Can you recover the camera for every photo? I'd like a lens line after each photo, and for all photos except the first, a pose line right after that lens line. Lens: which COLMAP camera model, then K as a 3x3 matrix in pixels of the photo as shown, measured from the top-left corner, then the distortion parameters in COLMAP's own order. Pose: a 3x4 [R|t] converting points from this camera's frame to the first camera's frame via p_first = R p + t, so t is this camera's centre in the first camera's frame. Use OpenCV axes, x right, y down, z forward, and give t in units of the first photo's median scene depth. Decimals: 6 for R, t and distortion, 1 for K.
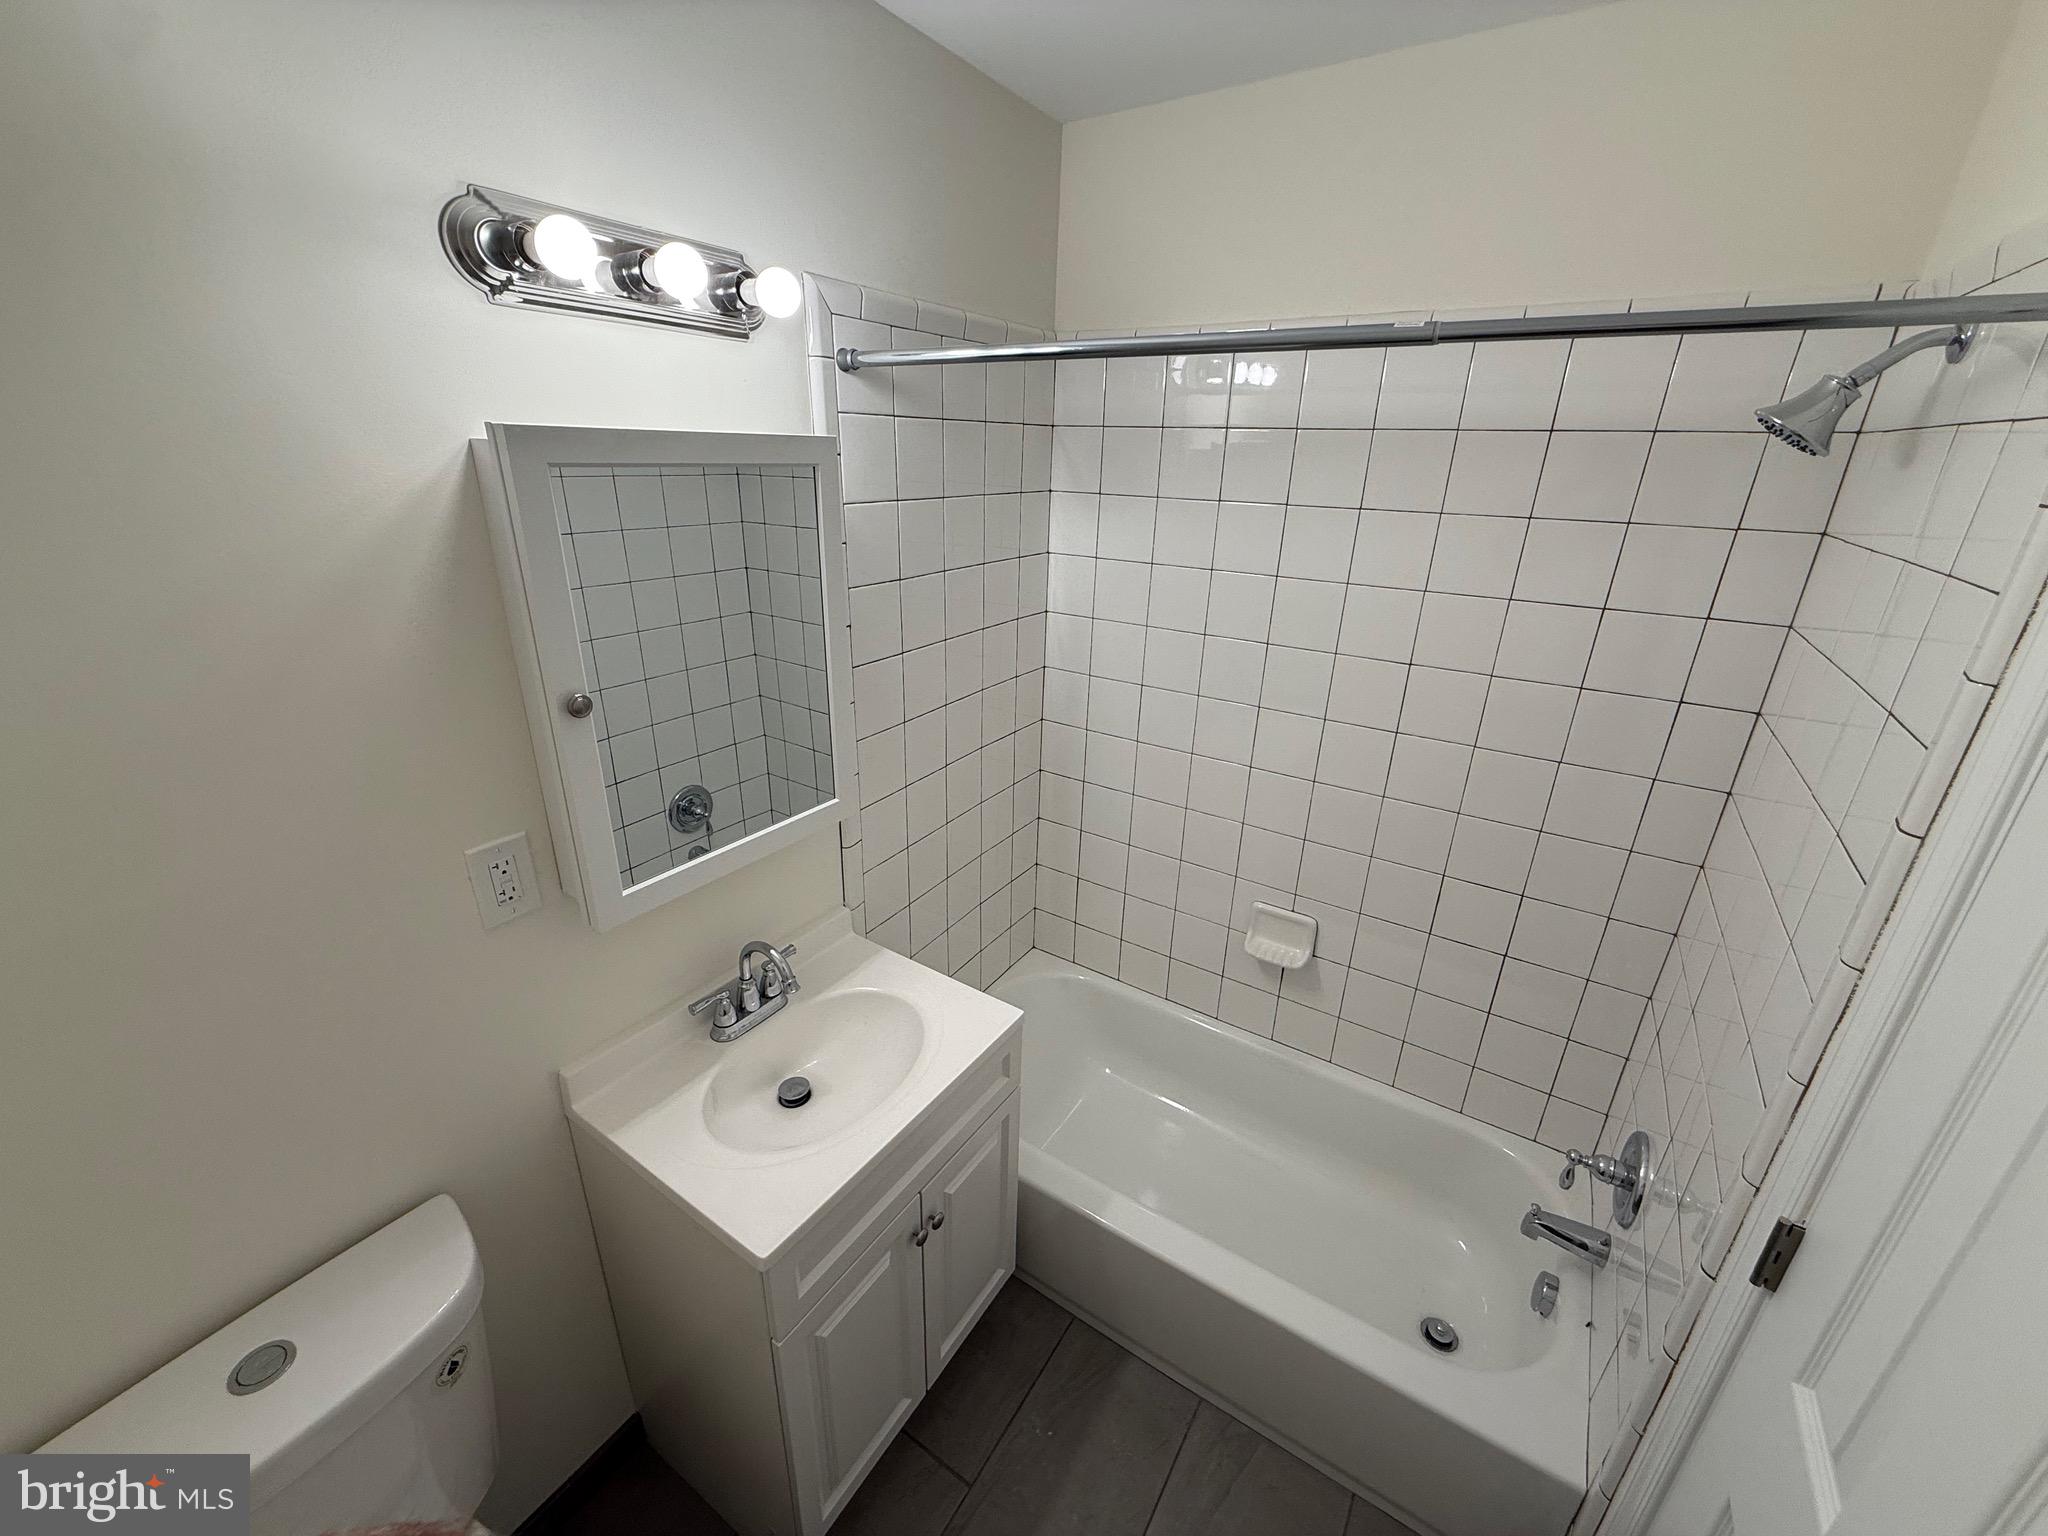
lens RADIAL K [[816.5, 0, 1017.8], [0, 816.5, 765.3], [0, 0, 1]] dist [0.000862, -0.000265]
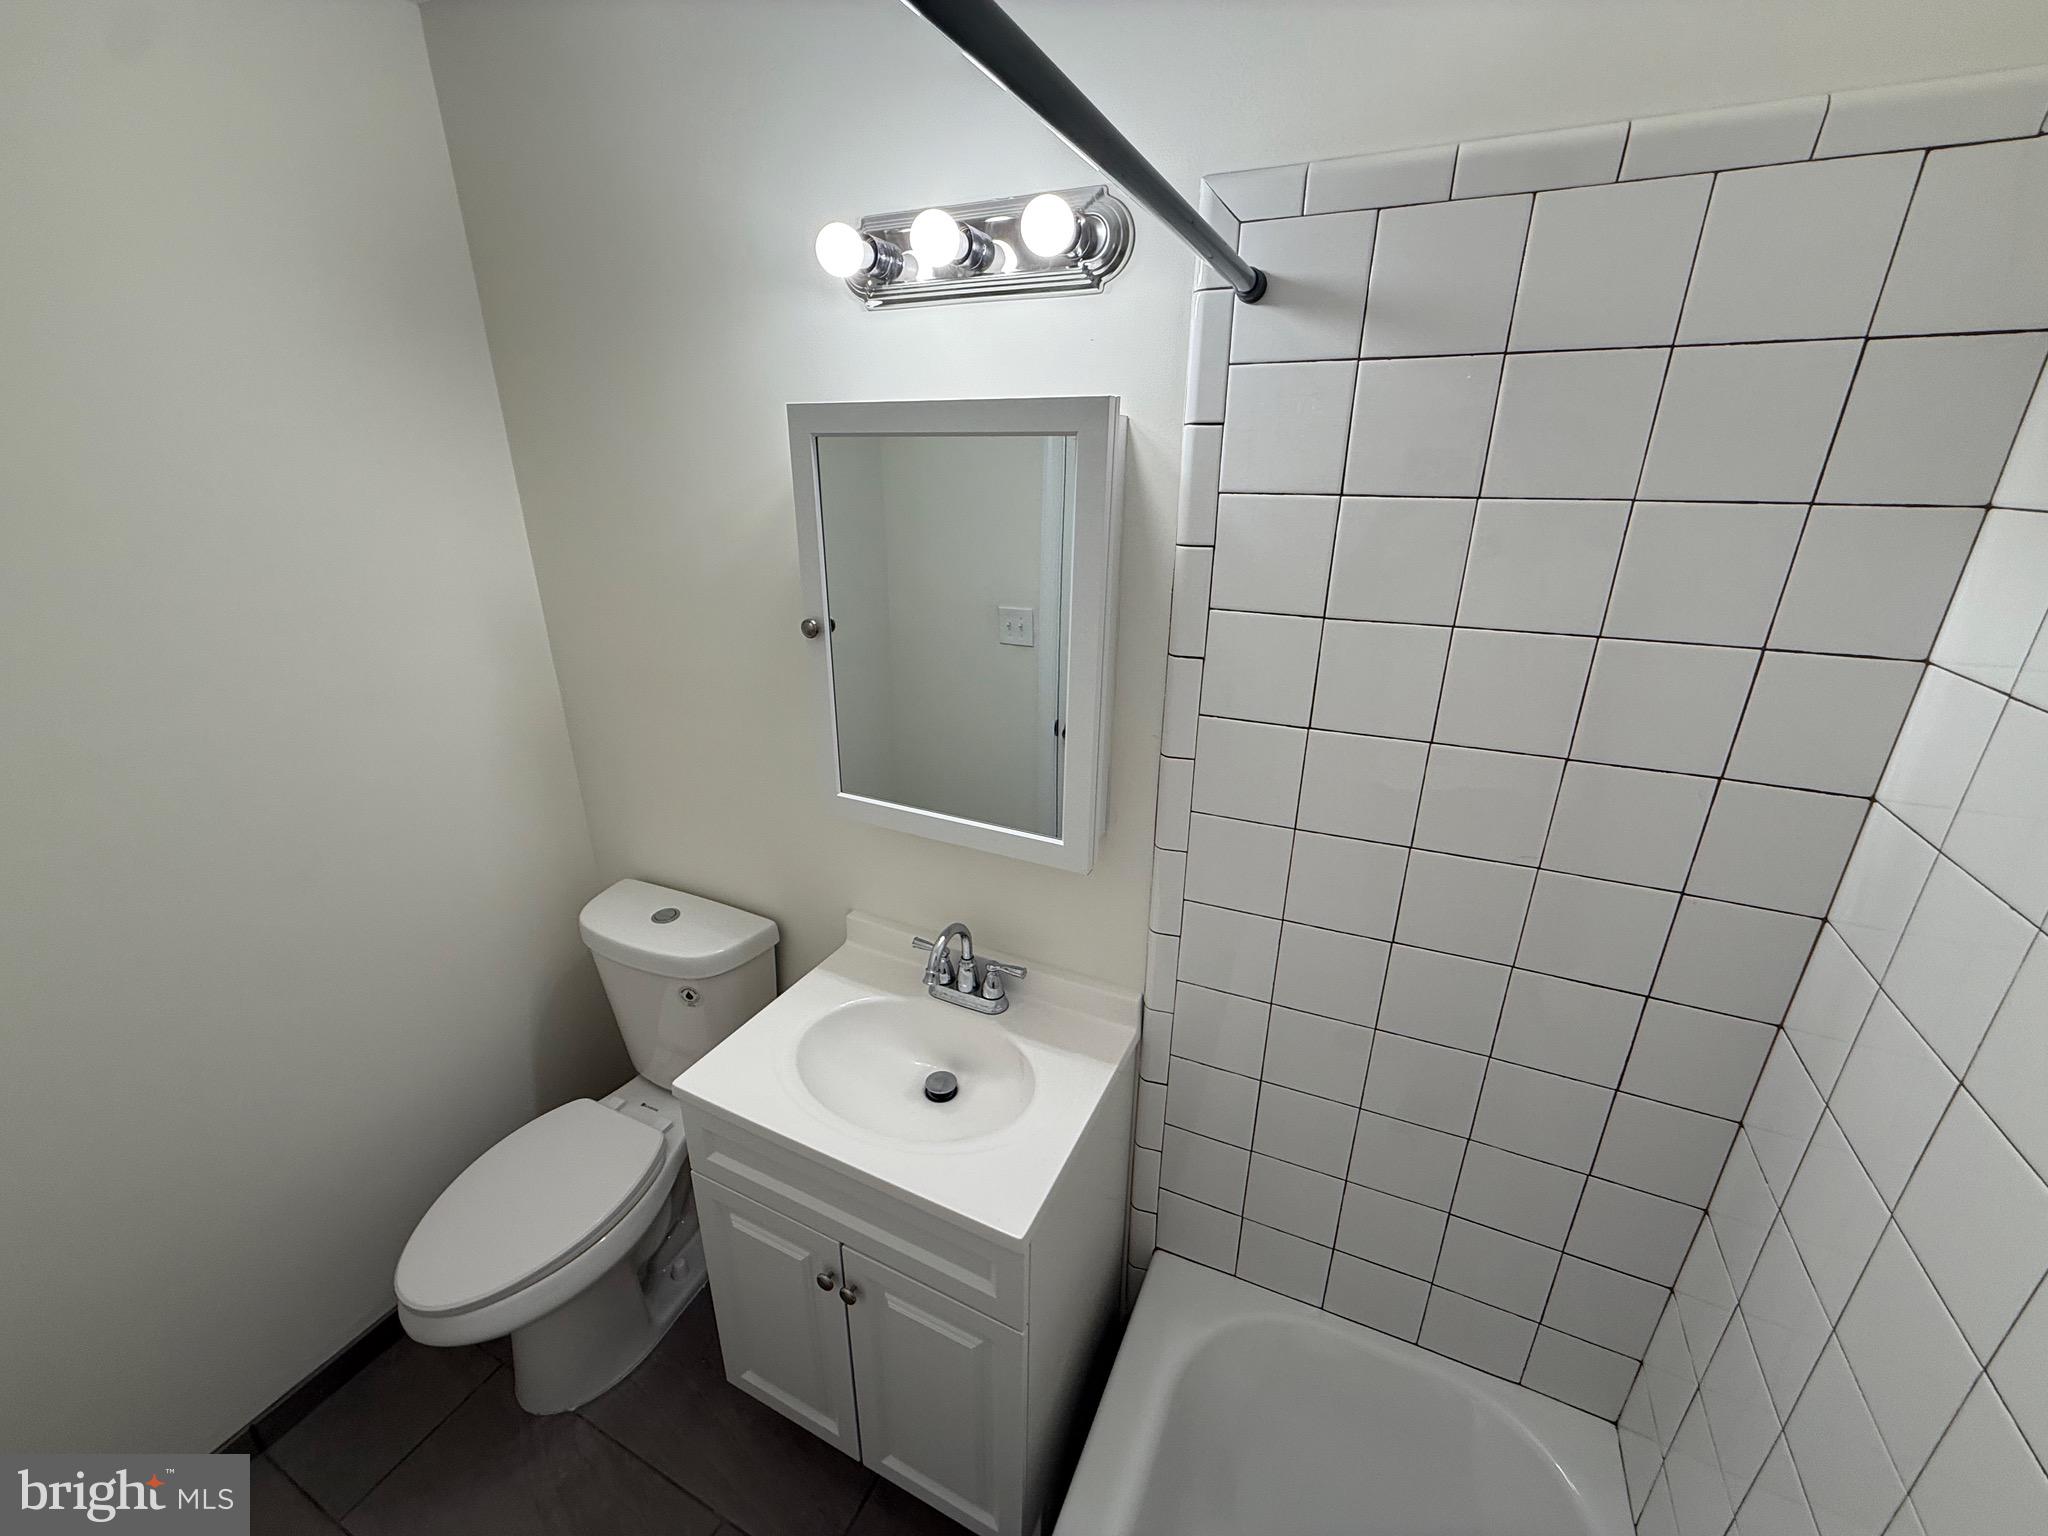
lens RADIAL K [[816.5, 0, 1017.8], [0, 816.5, 765.3], [0, 0, 1]] dist [0.000862, -0.000265]
pose [[0.135119, 0.326241, -0.935580, 0.526771], [-0.361560, 0.895363, 0.259999, -0.229173], [0.922506, 0.303137, 0.238936, 0.740618]]
